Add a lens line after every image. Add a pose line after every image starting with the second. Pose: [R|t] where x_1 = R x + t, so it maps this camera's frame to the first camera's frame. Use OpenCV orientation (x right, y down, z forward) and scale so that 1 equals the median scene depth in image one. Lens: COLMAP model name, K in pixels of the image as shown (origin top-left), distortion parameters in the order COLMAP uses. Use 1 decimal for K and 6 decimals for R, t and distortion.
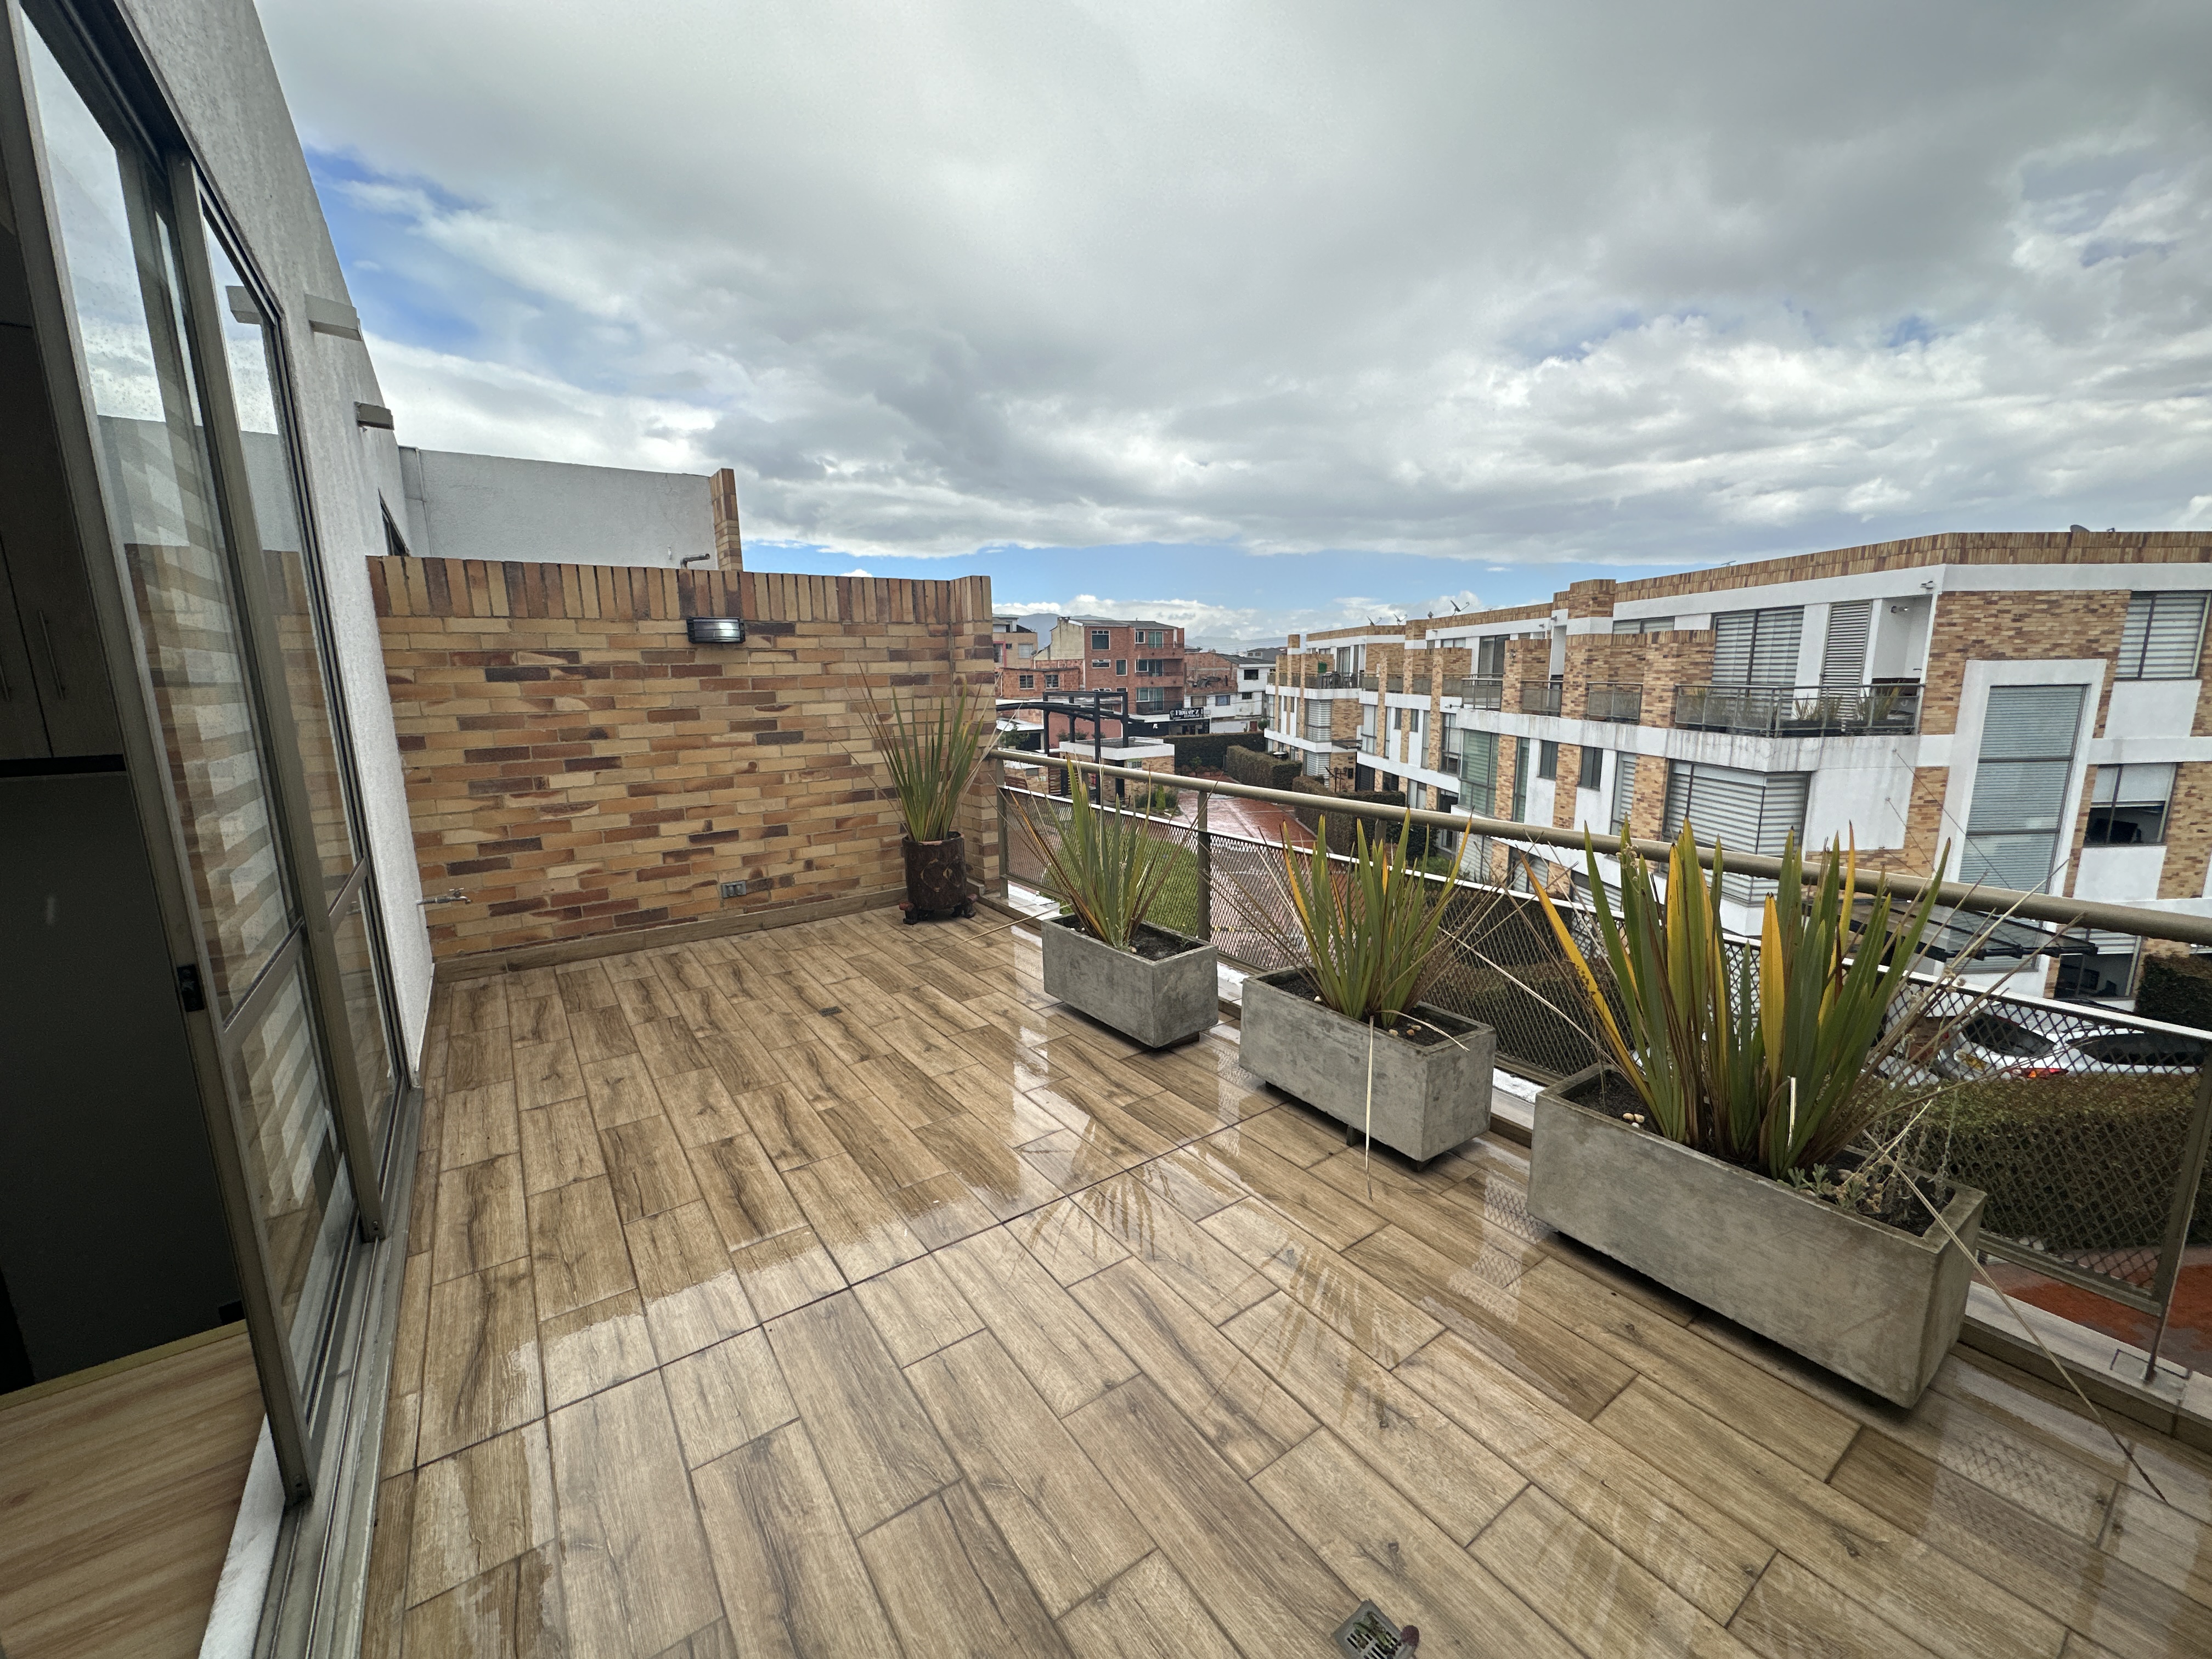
lens RADIAL K [[881.8, 0, 1103.6], [0, 881.8, 833.0], [0, 0, 1]] dist [-0.001188, -0.000329]
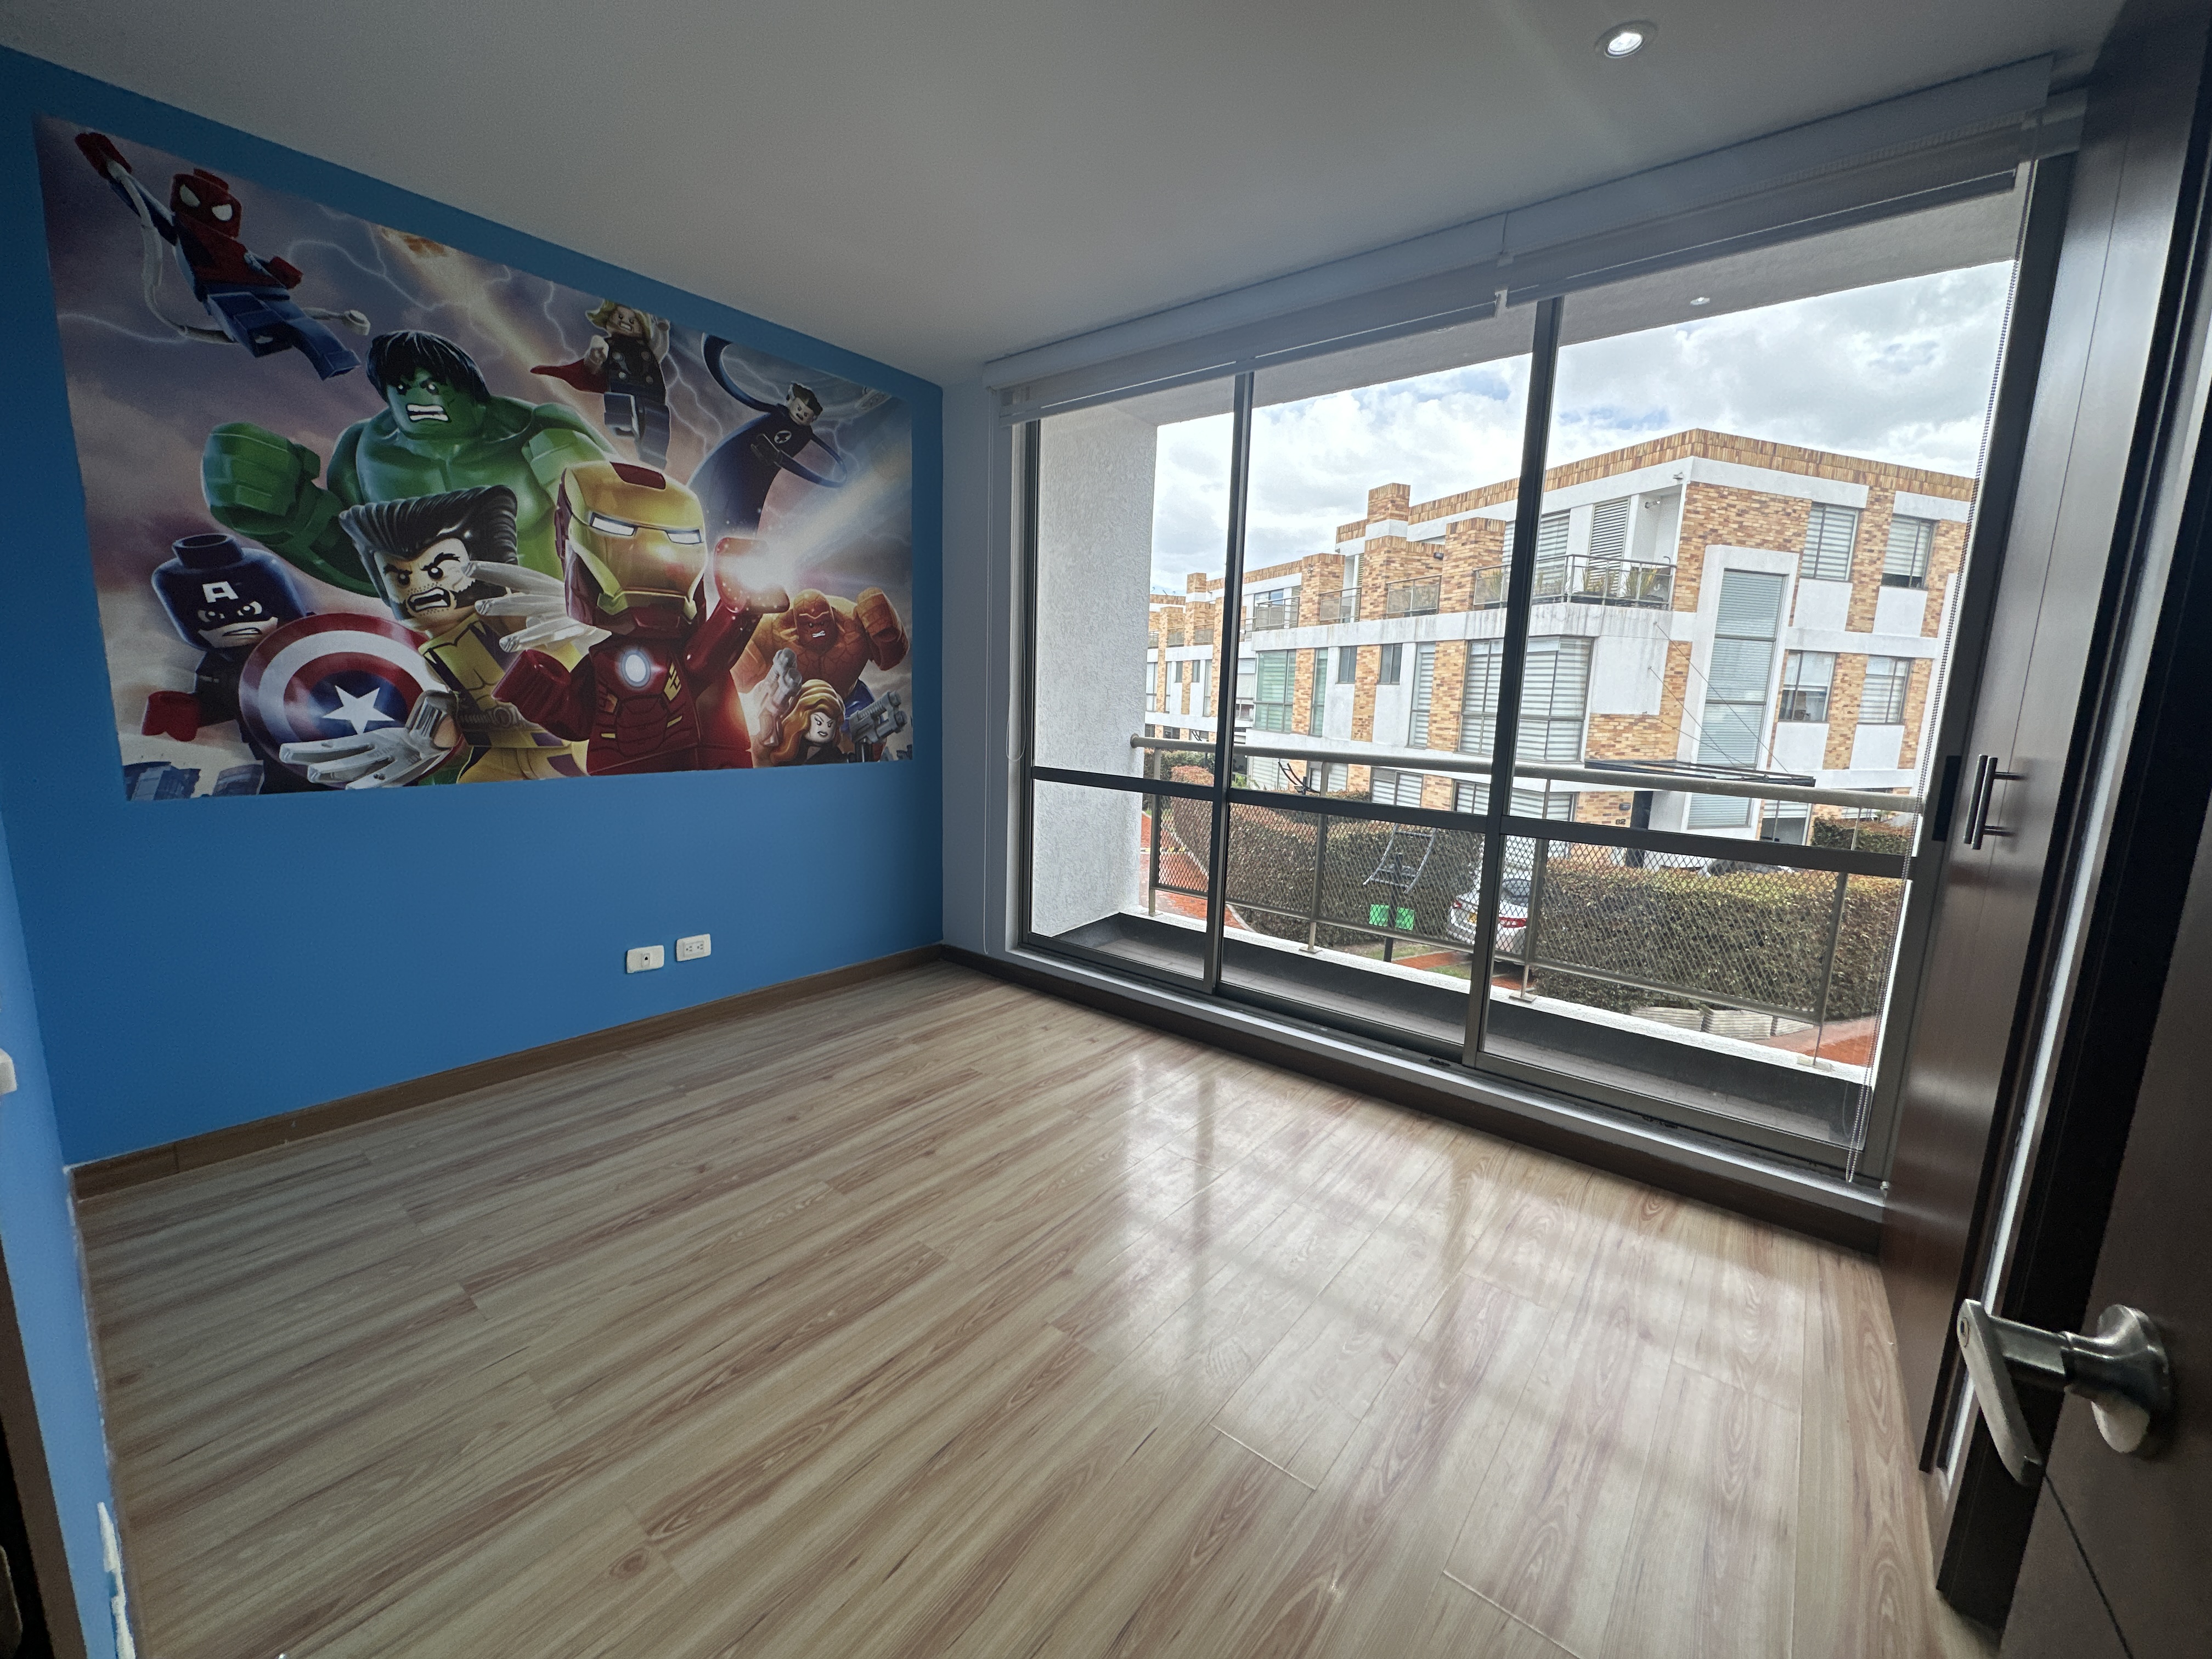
lens RADIAL K [[881.8, 0, 1103.6], [0, 881.8, 833.0], [0, 0, 1]] dist [-0.001188, -0.000329]
pose [[0.959941, 0.003537, 0.280179, -0.078035], [0.002431, 0.999778, -0.020949, 0.178449], [-0.280191, 0.020791, 0.959719, 0.119175]]
